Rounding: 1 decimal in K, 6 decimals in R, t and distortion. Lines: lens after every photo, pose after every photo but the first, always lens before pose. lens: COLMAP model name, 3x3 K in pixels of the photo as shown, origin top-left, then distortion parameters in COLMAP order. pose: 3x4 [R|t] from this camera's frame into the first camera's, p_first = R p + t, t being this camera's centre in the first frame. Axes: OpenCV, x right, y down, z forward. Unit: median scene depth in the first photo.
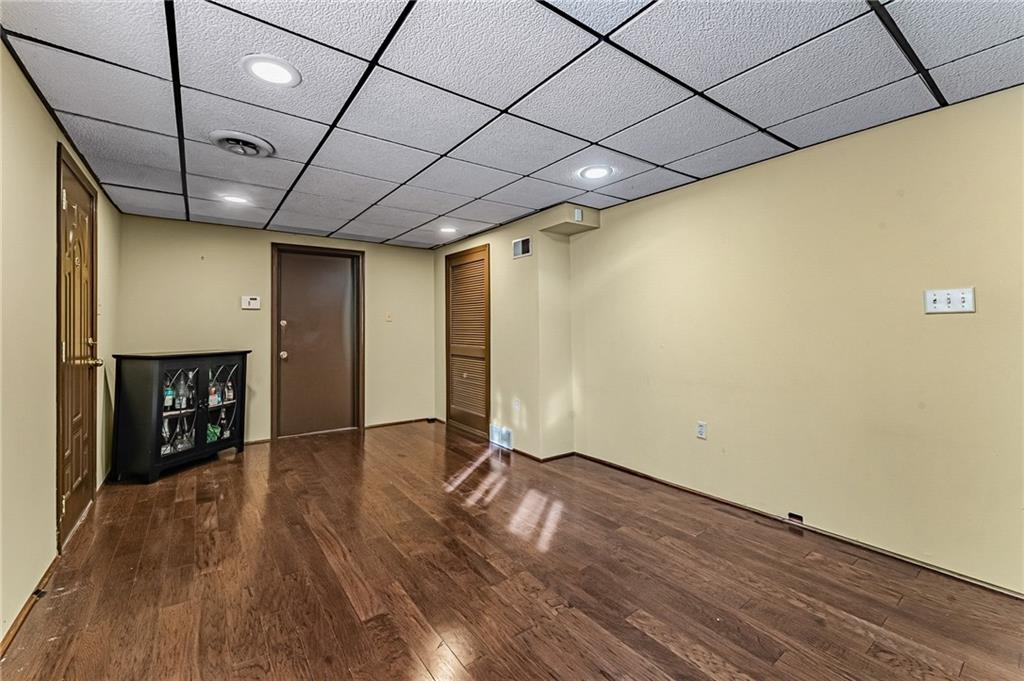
lens RADIAL K [[419.0, 0, 520.2], [0, 419.0, 332.1], [0, 0, 1]] dist [-0.000629, 0.000537]
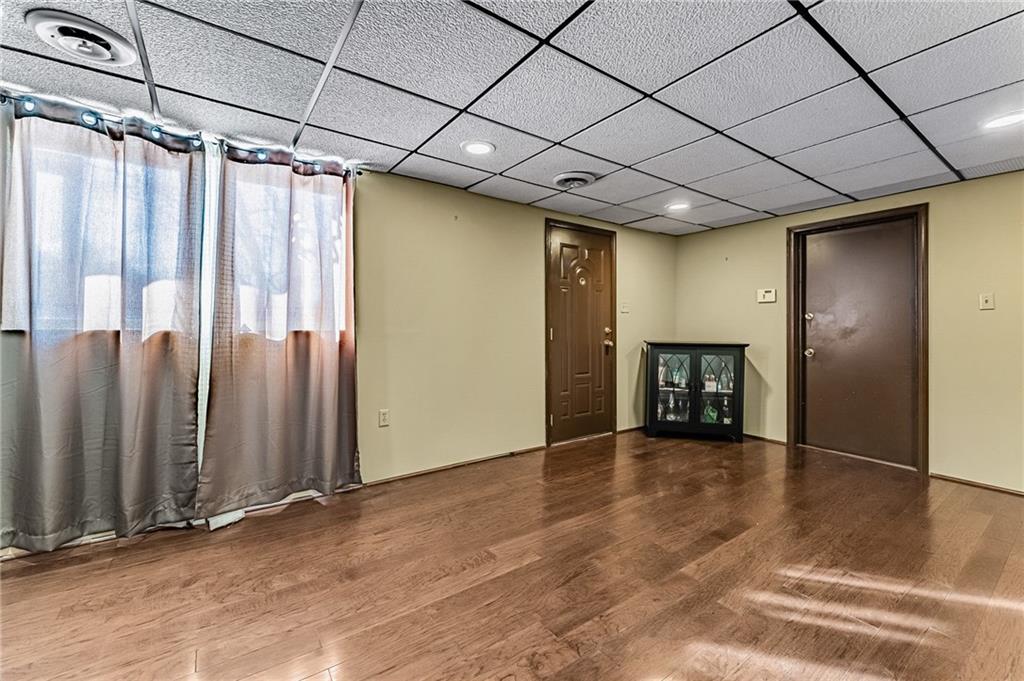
lens RADIAL K [[419.0, 0, 508.1], [0, 419.0, 332.2], [0, 0, 1]] dist [-0.000629, 0.000537]
pose [[-0.044897, 0.014209, -0.998891, 0.490491], [-0.007979, 0.999862, 0.014582, 0.008087], [0.998960, 0.008625, -0.044778, 0.621210]]
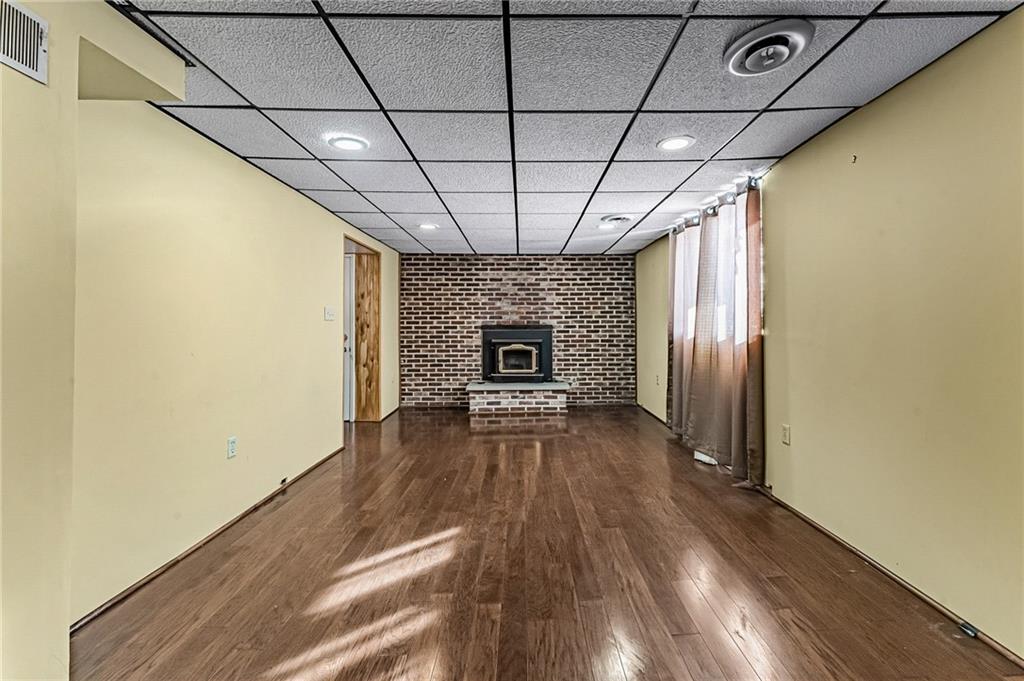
lens RADIAL K [[419.0, 0, 512.9], [0, 419.0, 333.7], [0, 0, 1]] dist [-0.000629, 0.000537]
pose [[-0.781380, 0.004001, 0.624042, -0.558472], [0.015592, 0.999792, 0.013113, -0.003226], [-0.623860, 0.019976, -0.781281, 1.310767]]
